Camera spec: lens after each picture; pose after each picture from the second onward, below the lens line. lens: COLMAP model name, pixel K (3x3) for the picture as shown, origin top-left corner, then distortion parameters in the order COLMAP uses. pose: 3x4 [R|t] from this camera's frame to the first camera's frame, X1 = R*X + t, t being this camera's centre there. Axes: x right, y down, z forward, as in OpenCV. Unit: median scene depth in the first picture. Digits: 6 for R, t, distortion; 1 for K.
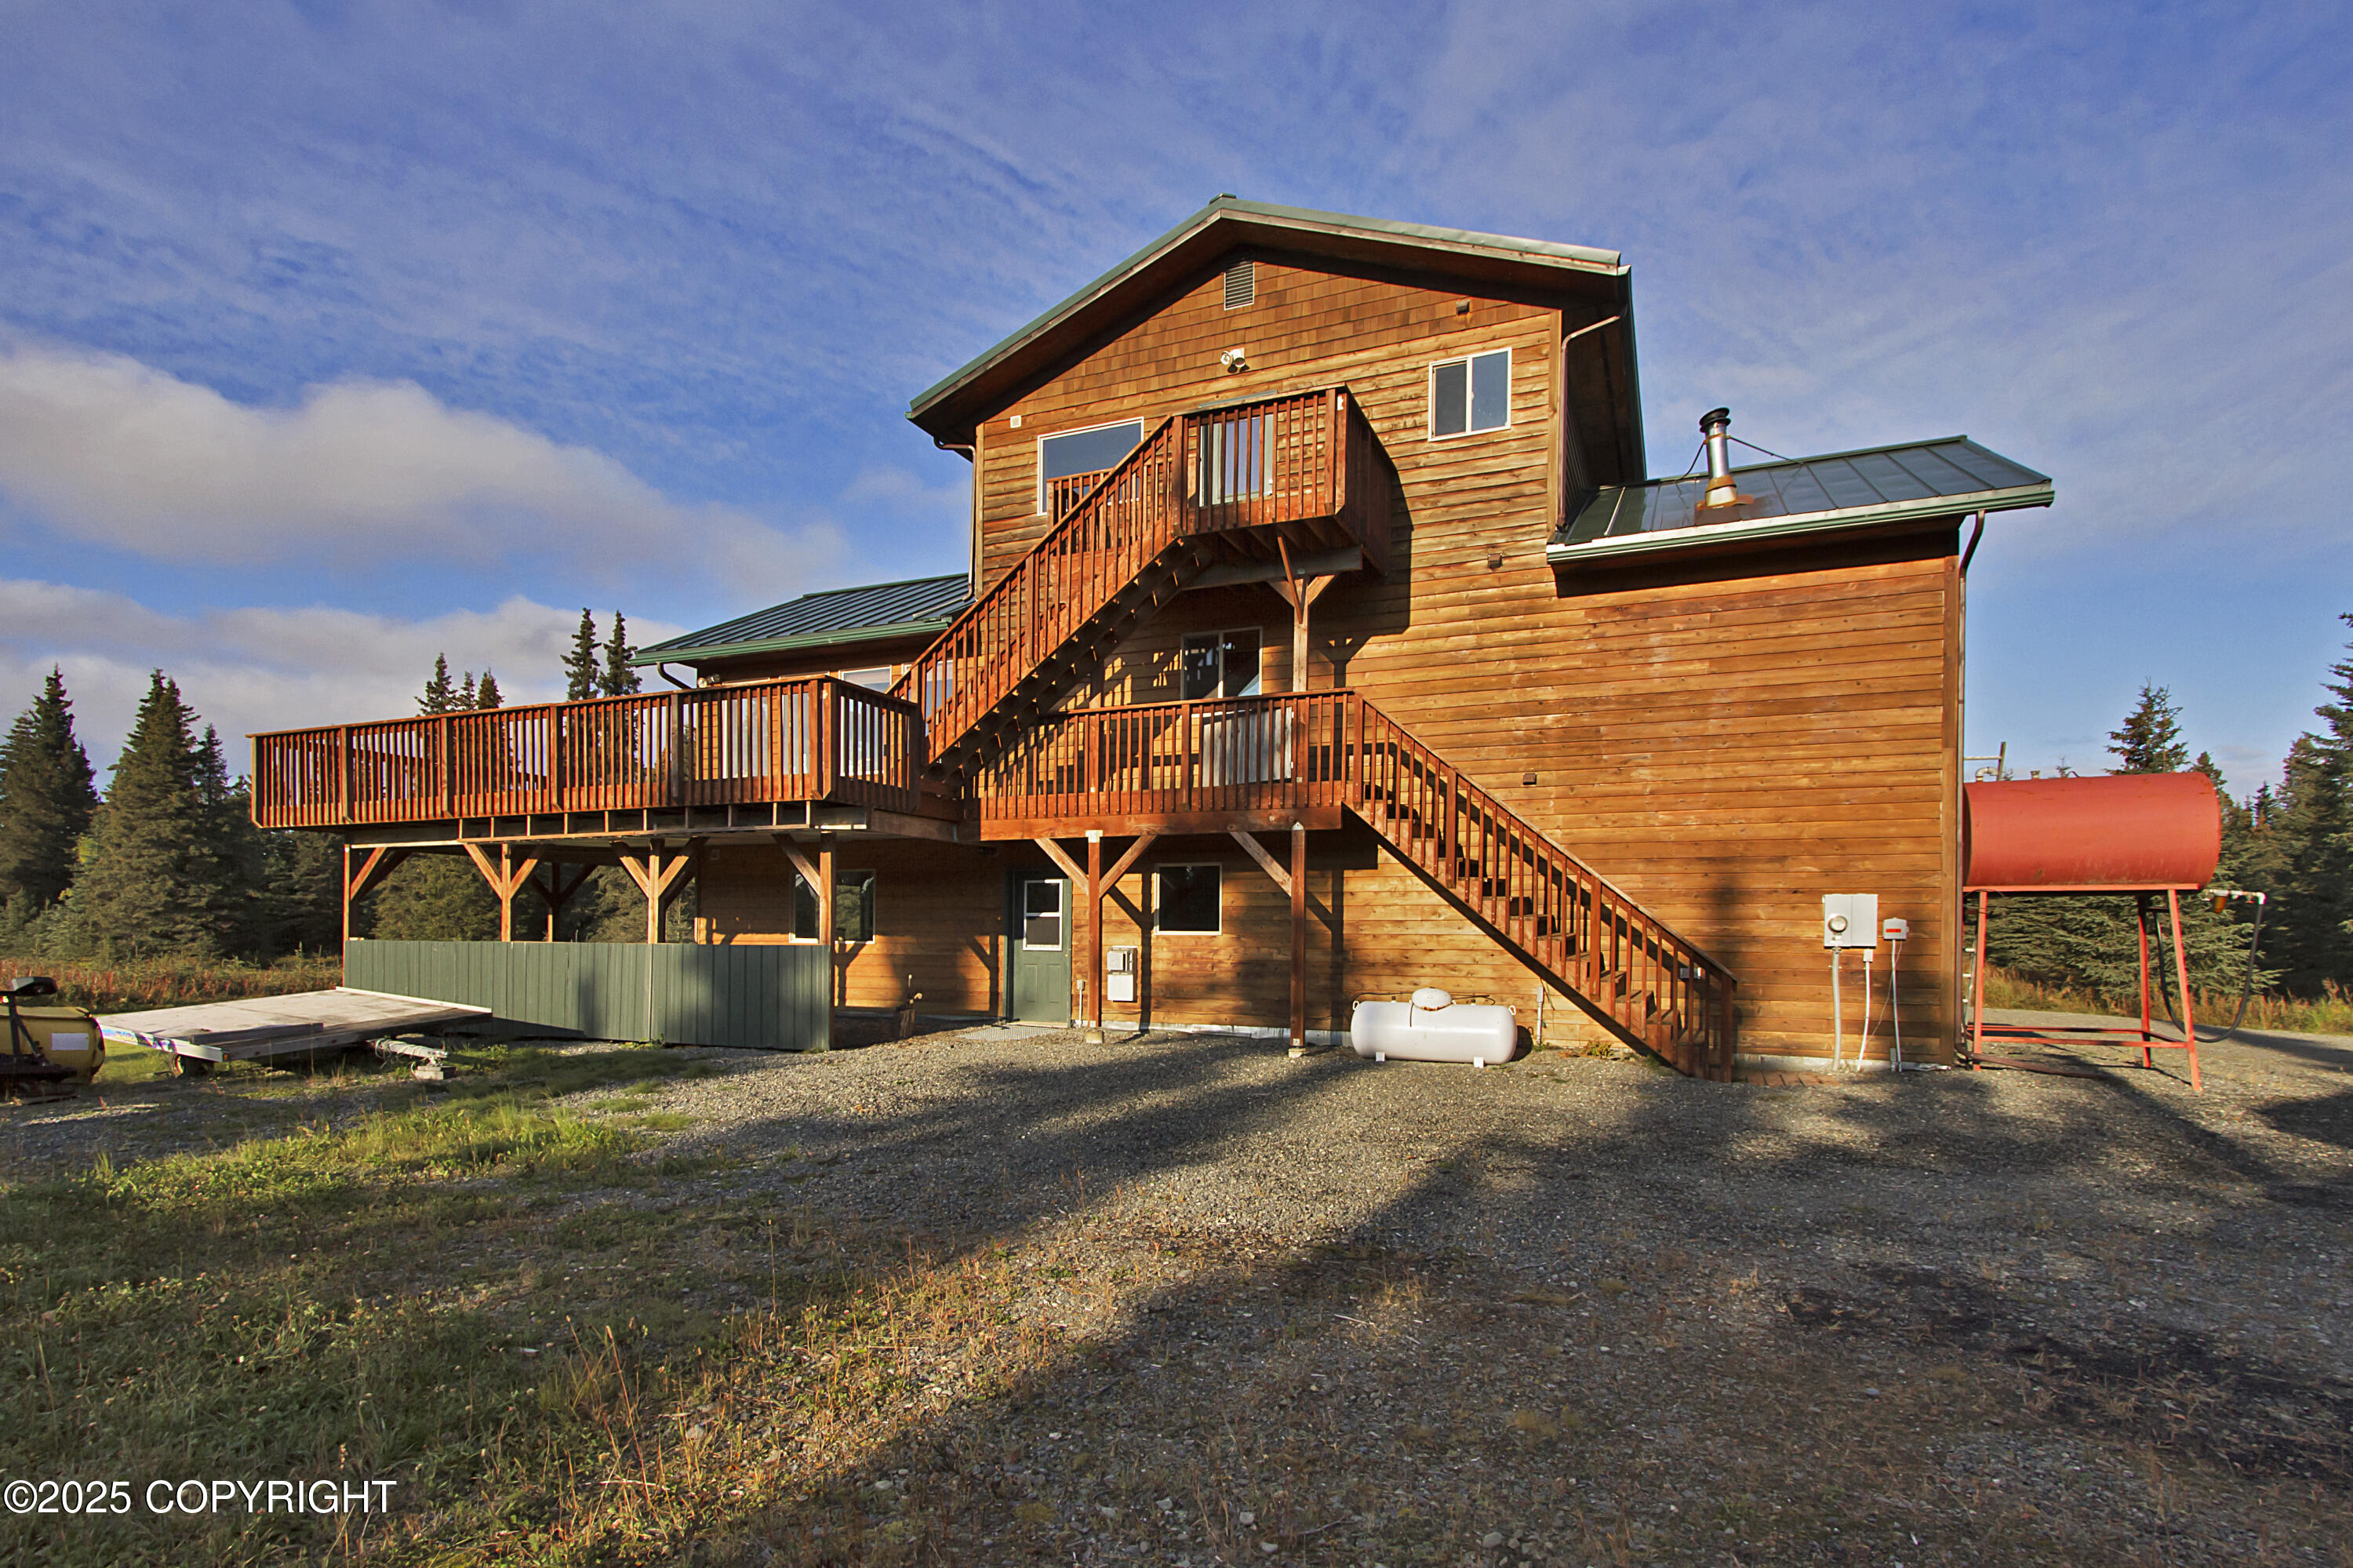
lens RADIAL K [[1147.4, 0, 1181.0], [0, 1147.4, 980.4], [0, 0, 1]] dist [-0.001385, 0.000031]
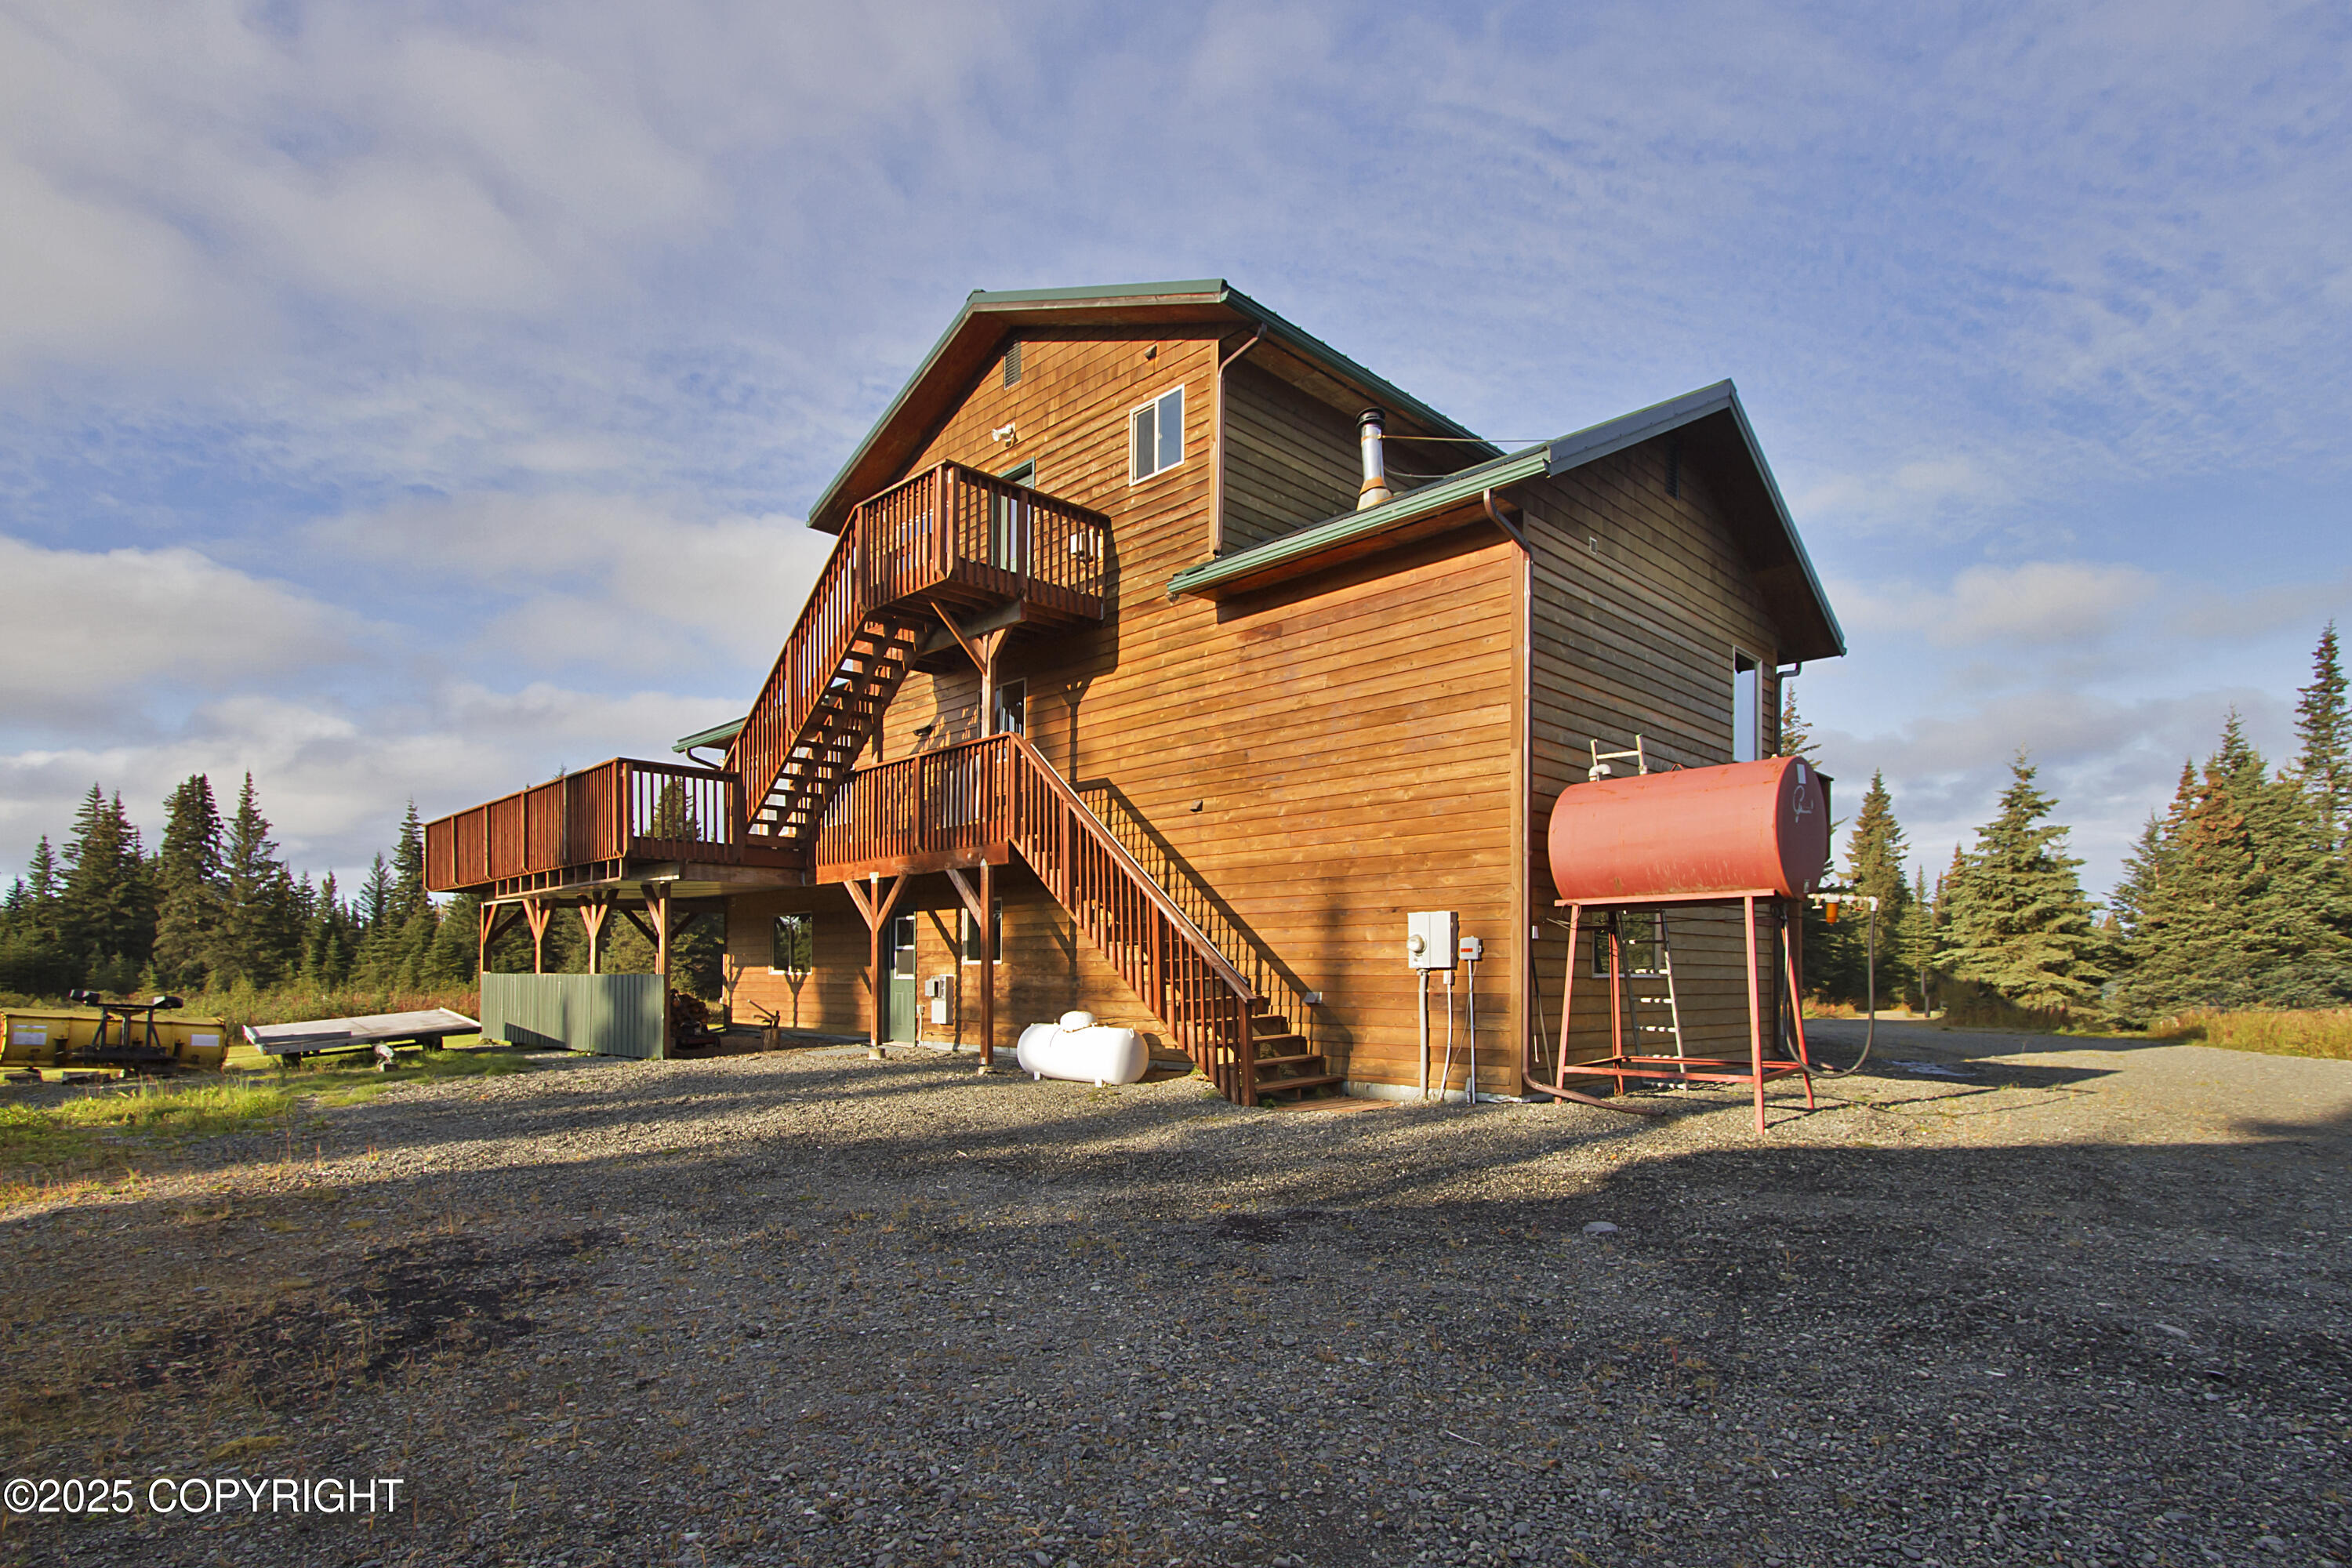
lens RADIAL K [[1175.6, 0, 1228.4], [0, 1175.6, 1014.9], [0, 0, 1]] dist [-0.001918, 0.000407]
pose [[0.929972, 0.007480, -0.367555, 0.724562], [-0.008883, 0.999958, -0.002125, 0.011043], [0.367523, 0.005241, 0.929999, 0.046883]]
